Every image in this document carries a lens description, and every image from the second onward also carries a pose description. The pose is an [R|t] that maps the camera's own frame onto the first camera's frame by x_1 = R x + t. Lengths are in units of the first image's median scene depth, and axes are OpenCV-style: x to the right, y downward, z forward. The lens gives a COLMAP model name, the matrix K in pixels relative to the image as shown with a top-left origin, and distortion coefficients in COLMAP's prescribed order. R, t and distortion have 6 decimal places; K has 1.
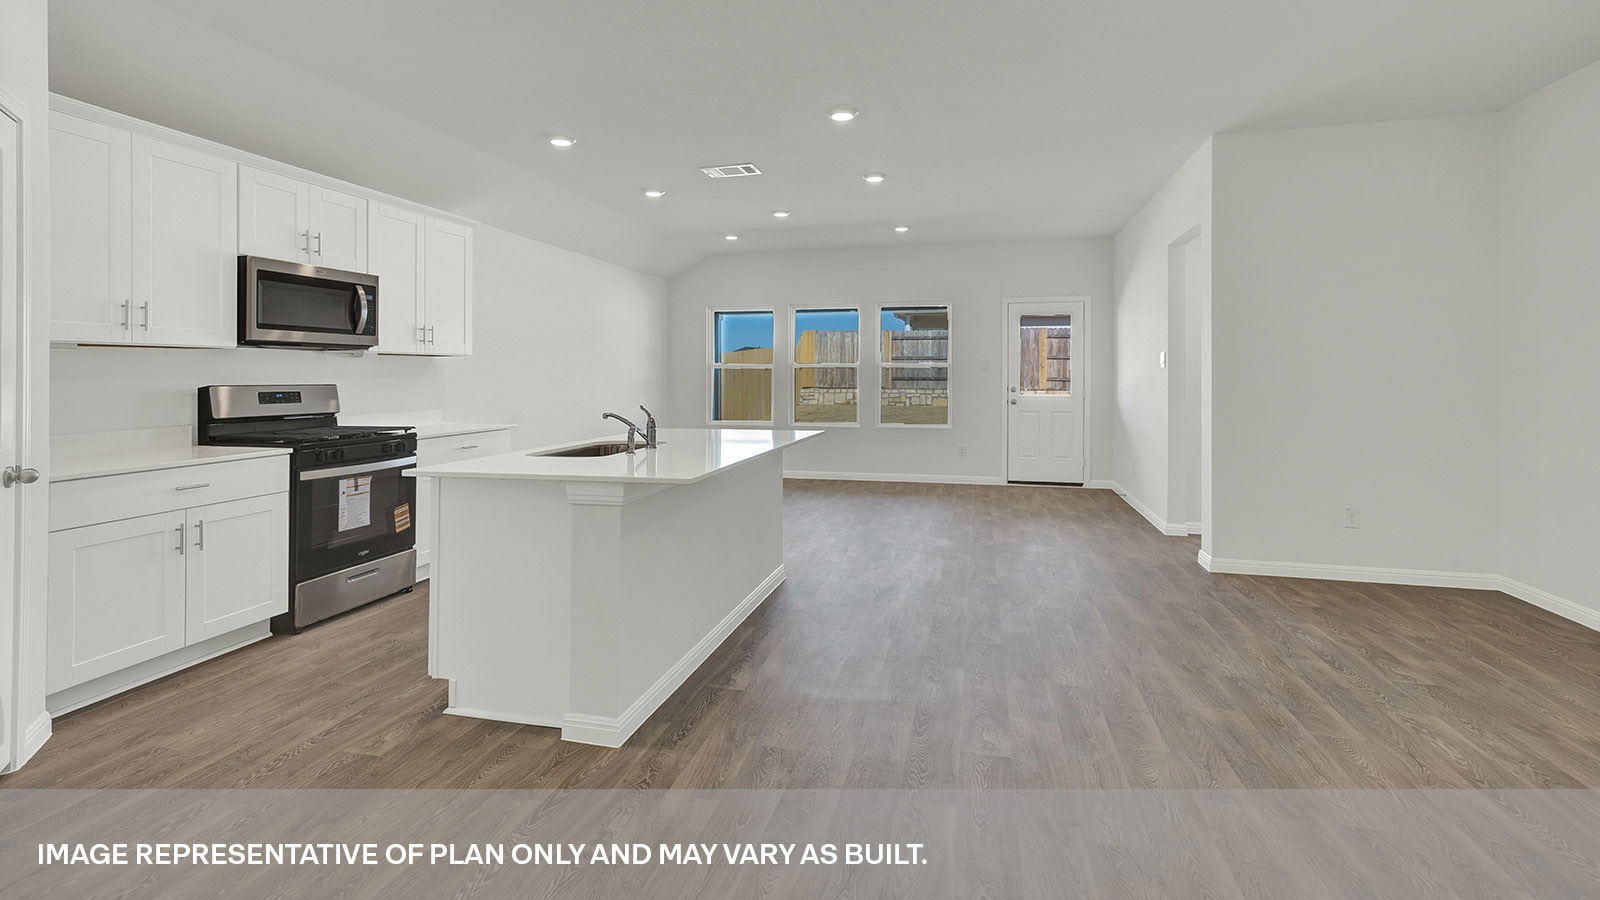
lens RADIAL K [[721.0, 0, 801.8], [0, 721.0, 369.7], [0, 0, 1]] dist [0.000559, -0.000120]
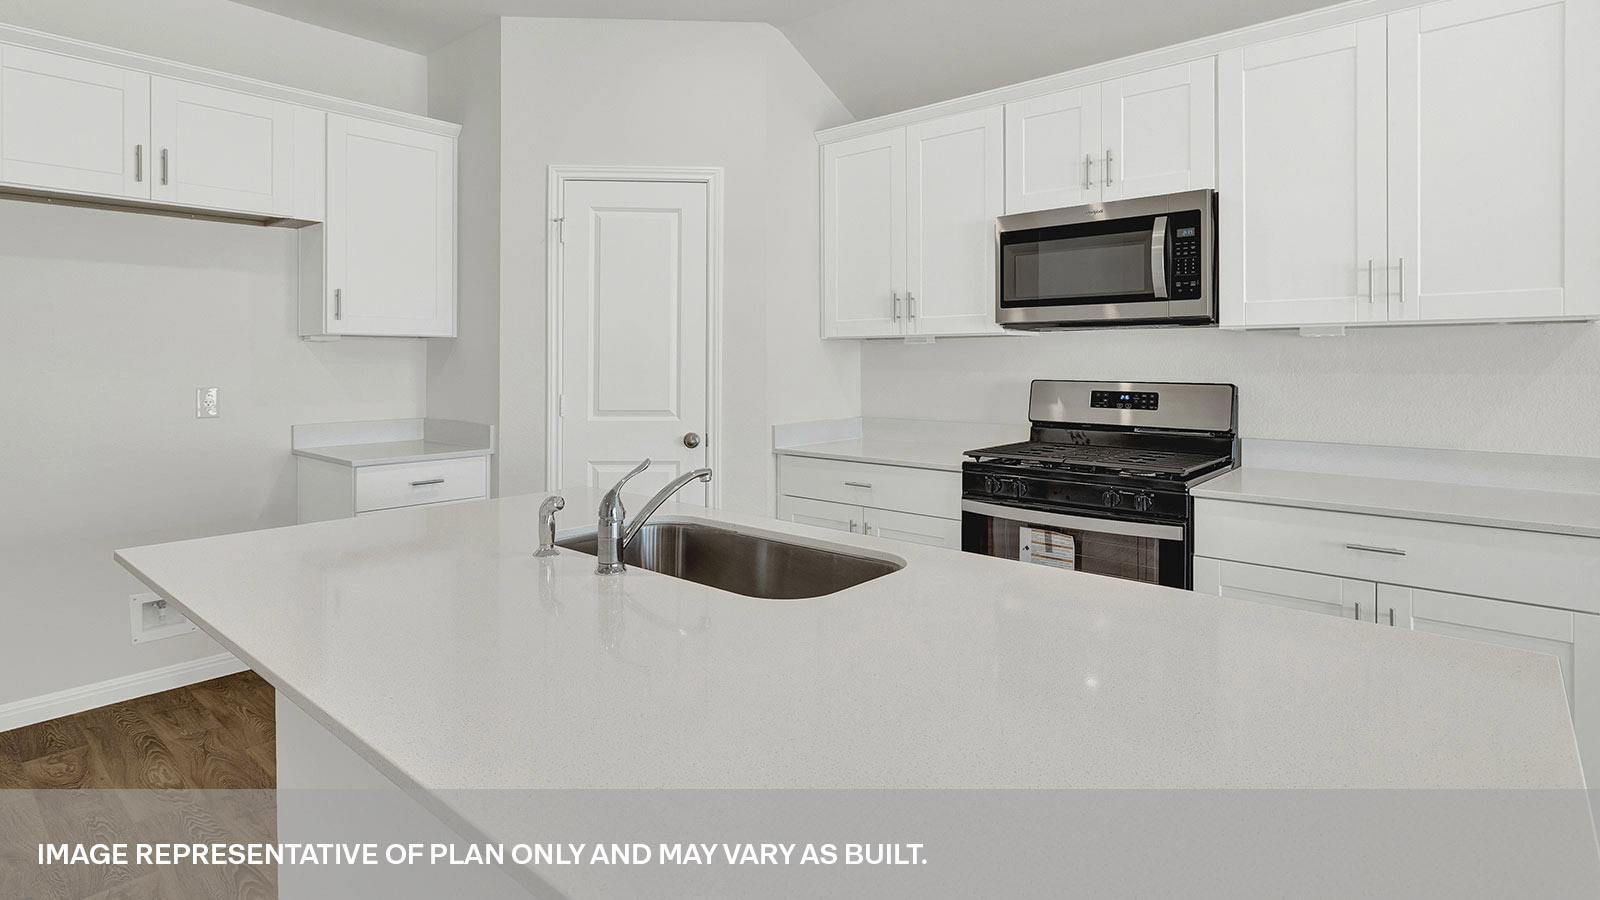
lens RADIAL K [[804.3, 0, 796.6], [0, 804.3, 358.6], [0, 0, 1]] dist [-0.002328, -0.000105]
pose [[-0.451978, 0.004856, -0.892016, 0.148355], [0.011272, 0.999936, -0.000268, -0.006120], [0.891958, -0.010176, -0.452004, 1.449091]]
